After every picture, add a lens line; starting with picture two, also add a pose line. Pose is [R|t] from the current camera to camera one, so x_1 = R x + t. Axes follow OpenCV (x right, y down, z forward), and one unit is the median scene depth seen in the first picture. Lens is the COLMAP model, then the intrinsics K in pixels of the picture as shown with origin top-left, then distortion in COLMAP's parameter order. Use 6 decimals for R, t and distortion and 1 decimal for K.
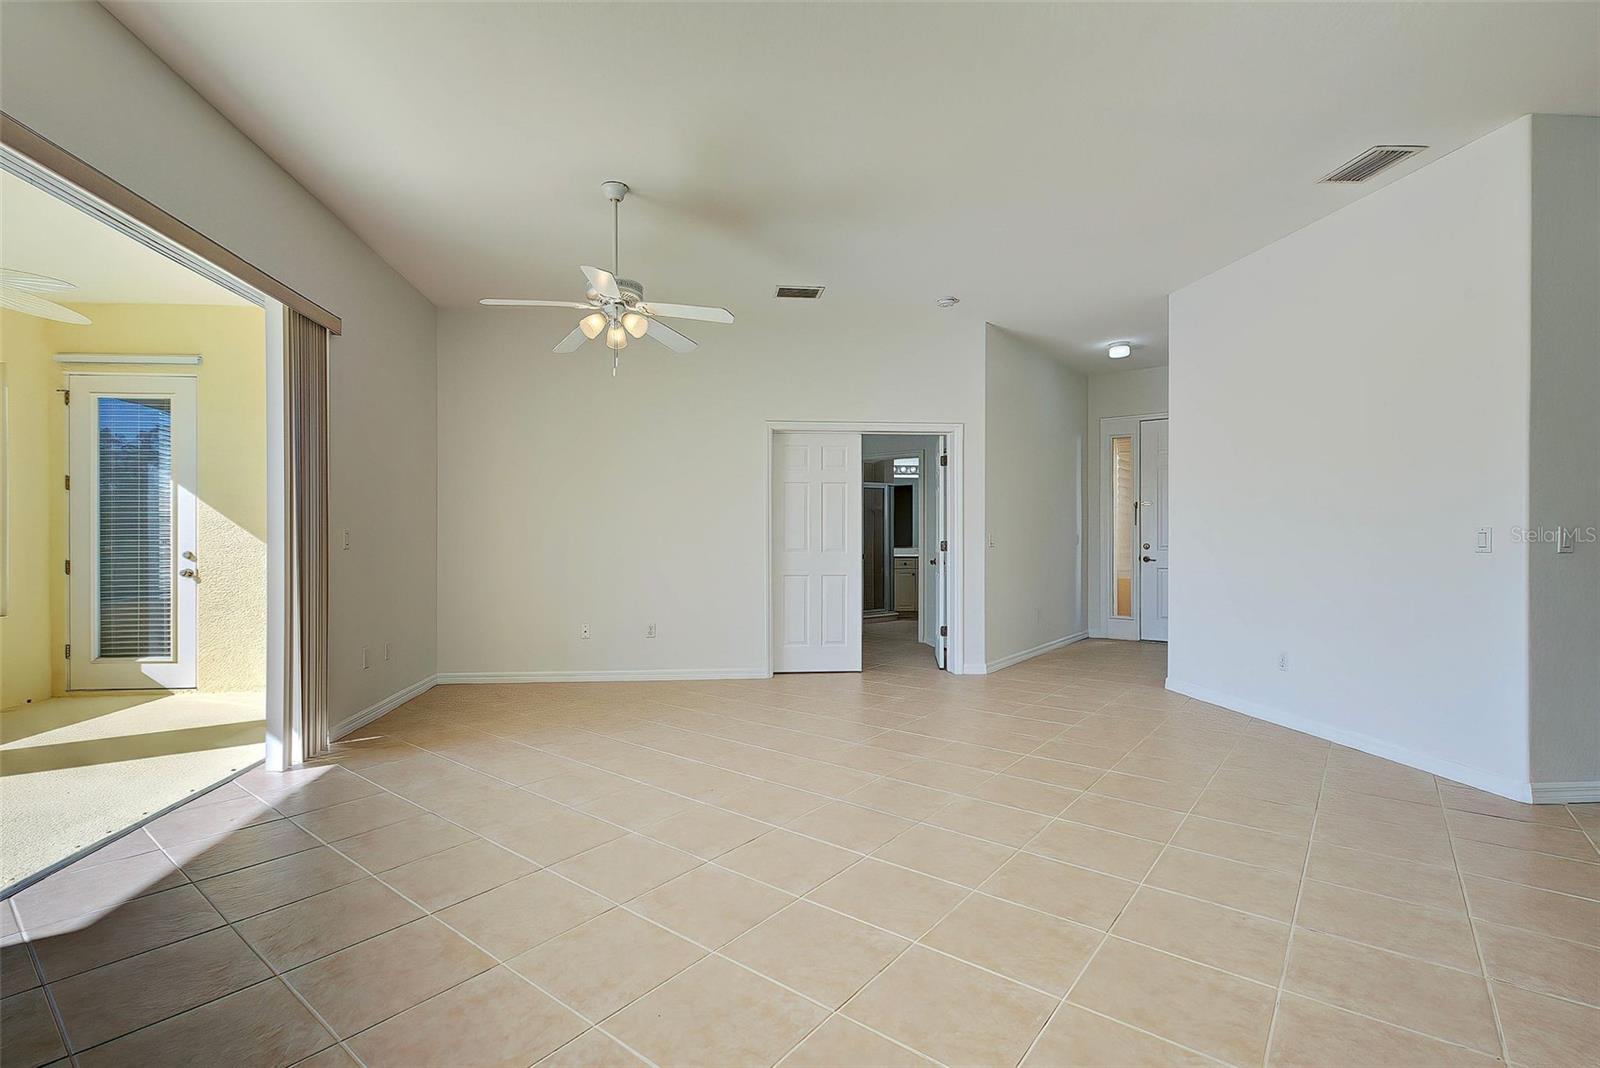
lens RADIAL K [[719.1, 0, 723.9], [0, 719.1, 538.1], [0, 0, 1]] dist [0.005625, 0.000561]
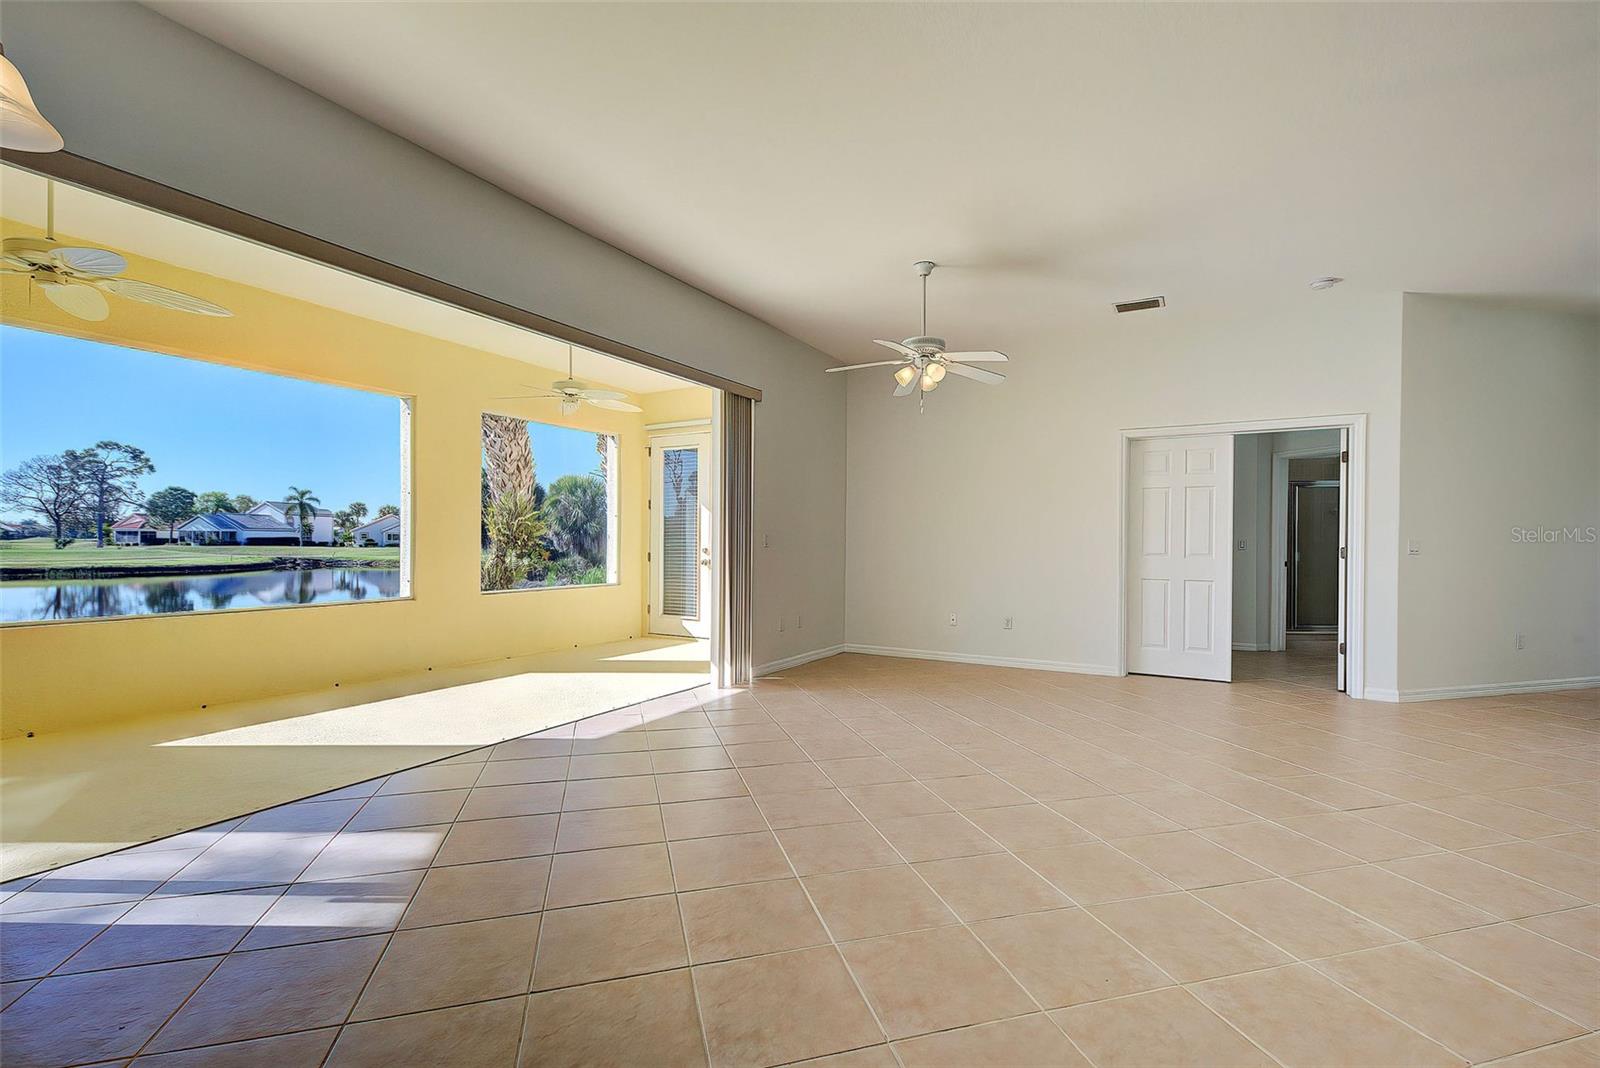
lens RADIAL K [[692.4, 0, 796.8], [0, 692.4, 545.0], [0, 0, 1]] dist [0.003330, 0.000256]
pose [[0.823496, 0.009993, -0.567234, 0.244465], [-0.007963, 0.999950, 0.006055, 0.001324], [0.567266, -0.000470, 0.823534, -0.091898]]
